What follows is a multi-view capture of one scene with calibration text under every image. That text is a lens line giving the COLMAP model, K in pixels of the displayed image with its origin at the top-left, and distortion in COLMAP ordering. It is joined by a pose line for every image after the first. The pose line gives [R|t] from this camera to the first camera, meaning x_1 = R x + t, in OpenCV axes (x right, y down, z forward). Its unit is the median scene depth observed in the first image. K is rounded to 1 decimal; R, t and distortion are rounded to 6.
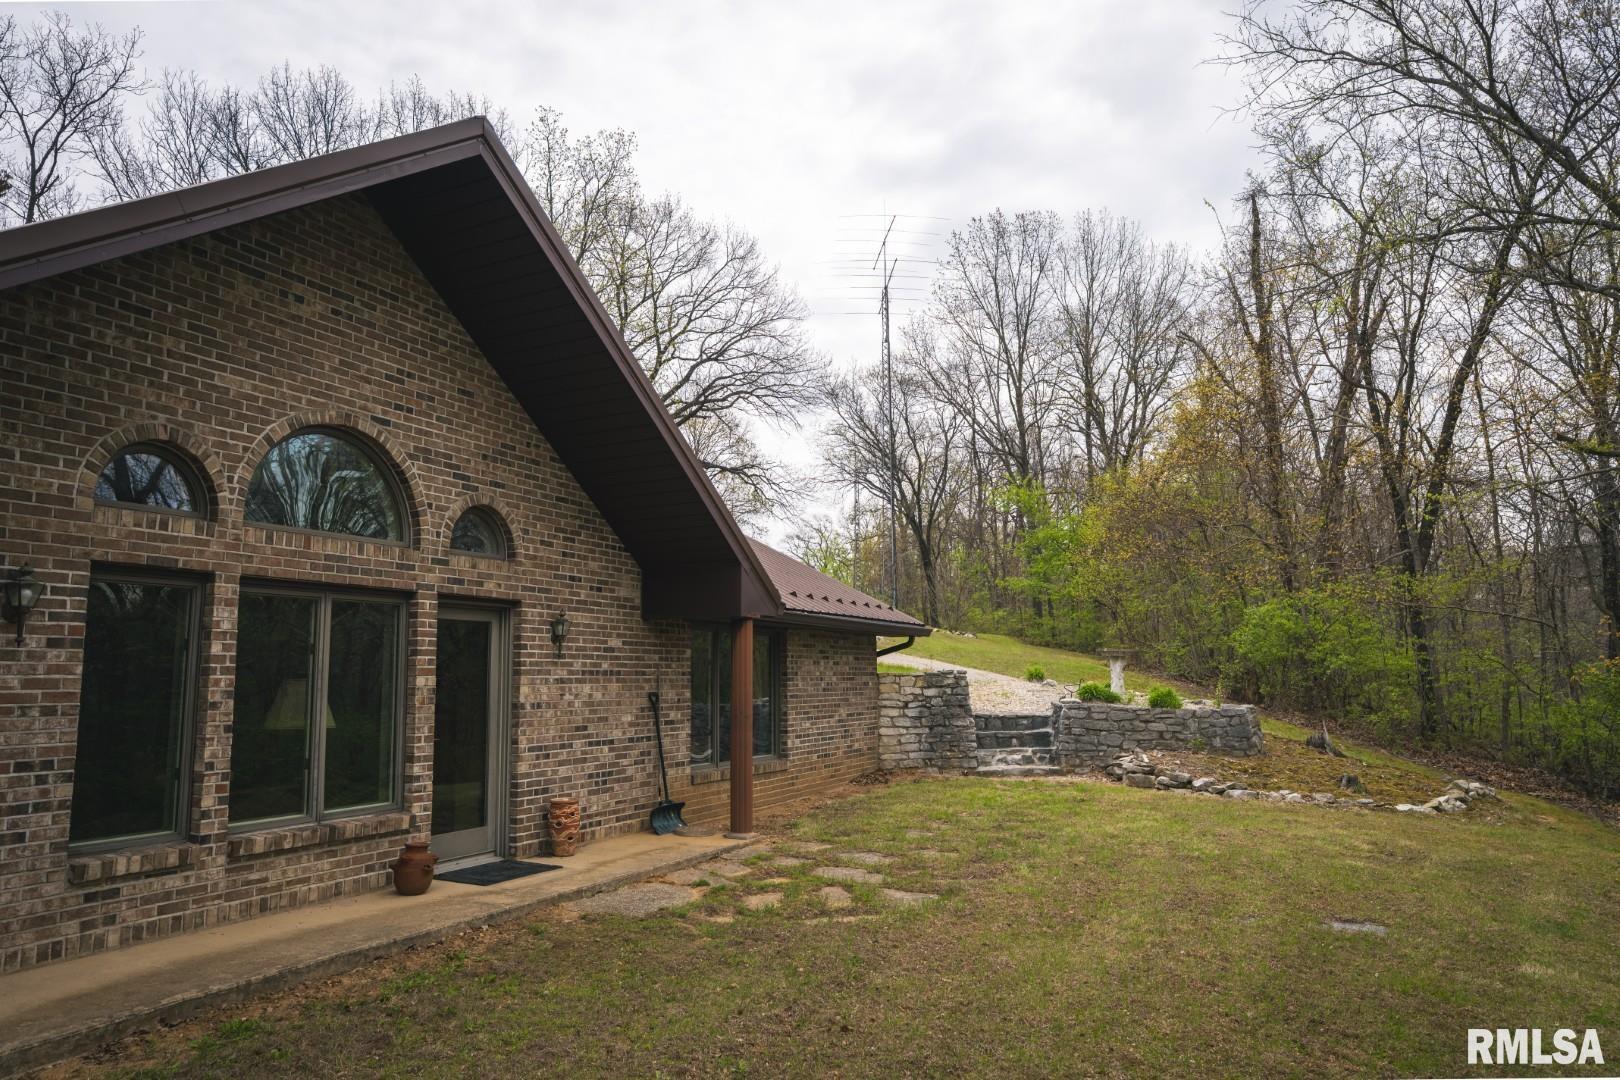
lens RADIAL K [[1151.6, 0, 810.0], [0, 1151.6, 540.0], [0, 0, 1]] dist [-0.000958, 0.003502]
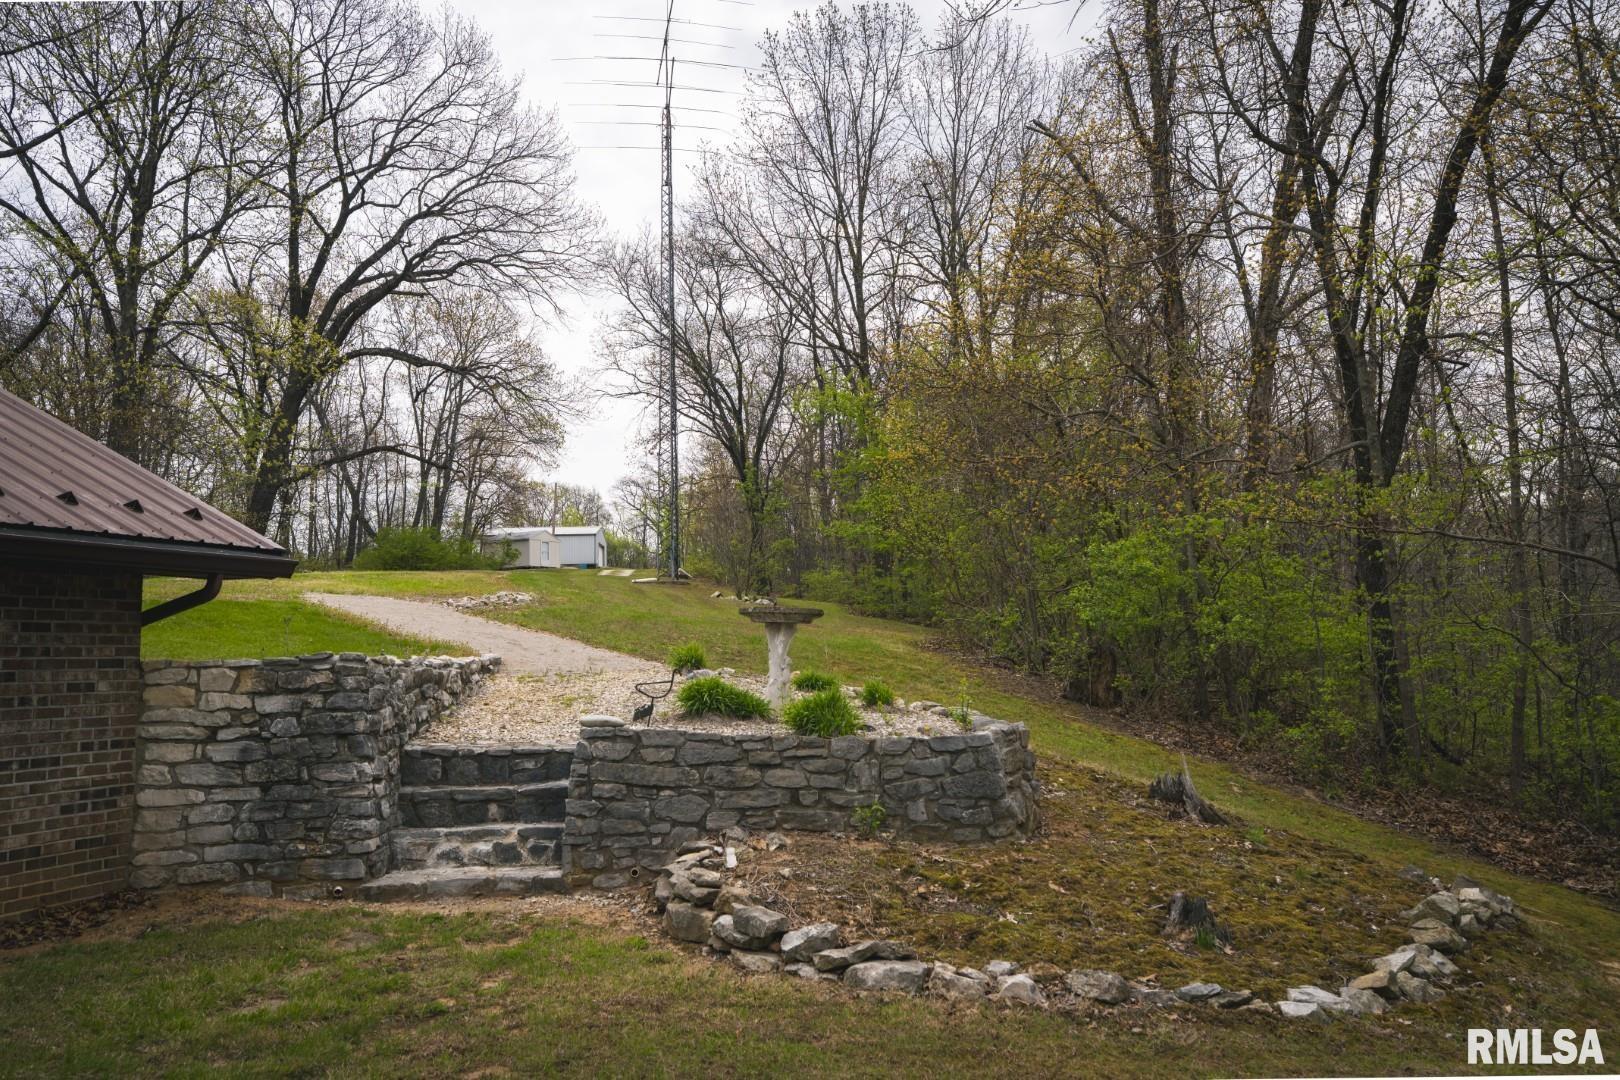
lens RADIAL K [[1397.2, 0, 804.9], [0, 1397.2, 551.6], [0, 0, 1]] dist [0.036611, 0.003355]
pose [[0.996174, 0.001697, 0.087381, 0.246228], [-0.005318, 0.999136, 0.041222, 0.049713], [-0.087236, -0.041529, 0.995322, 0.439206]]
